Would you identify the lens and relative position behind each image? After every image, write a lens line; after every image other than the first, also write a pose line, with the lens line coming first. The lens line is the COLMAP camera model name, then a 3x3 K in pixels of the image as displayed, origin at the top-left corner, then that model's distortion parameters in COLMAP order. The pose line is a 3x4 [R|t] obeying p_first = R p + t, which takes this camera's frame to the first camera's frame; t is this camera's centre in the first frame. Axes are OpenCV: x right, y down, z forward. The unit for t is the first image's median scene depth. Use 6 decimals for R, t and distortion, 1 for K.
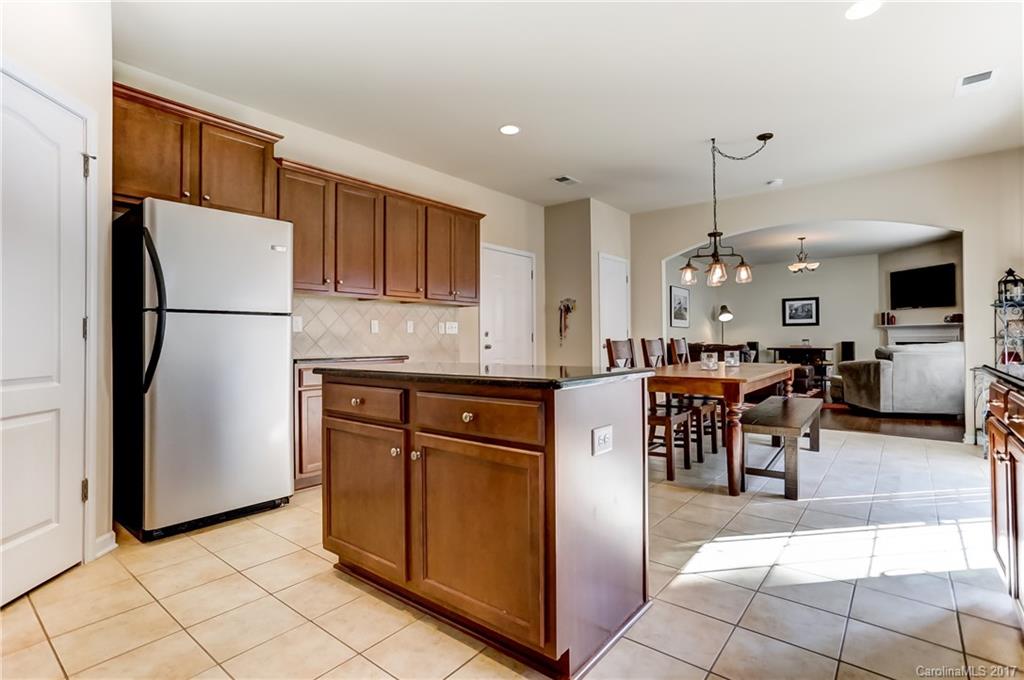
lens RADIAL K [[501.8, 0, 511.5], [0, 501.8, 333.8], [0, 0, 1]] dist [-0.005323, -0.000261]
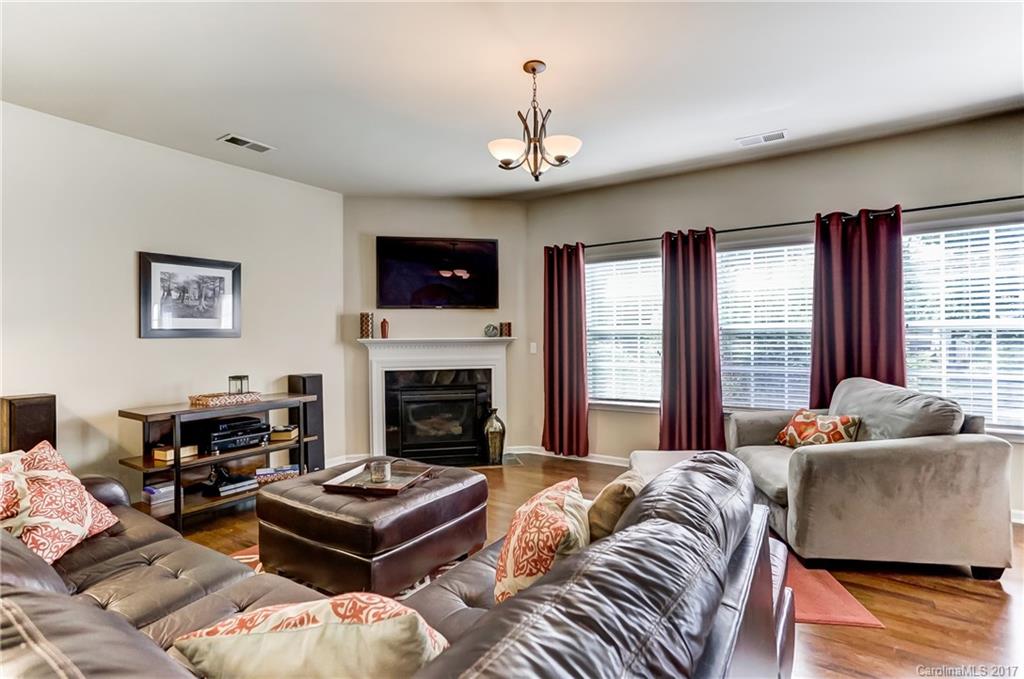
lens RADIAL K [[510.6, 0, 512.0], [0, 510.6, 339.5], [0, 0, 1]] dist [-0.003485, -0.000123]
pose [[-0.073476, 0.002642, 0.997294, 0.217864], [-0.001757, 0.999995, -0.002778, -0.014705], [-0.997295, -0.001956, -0.073471, 0.869724]]
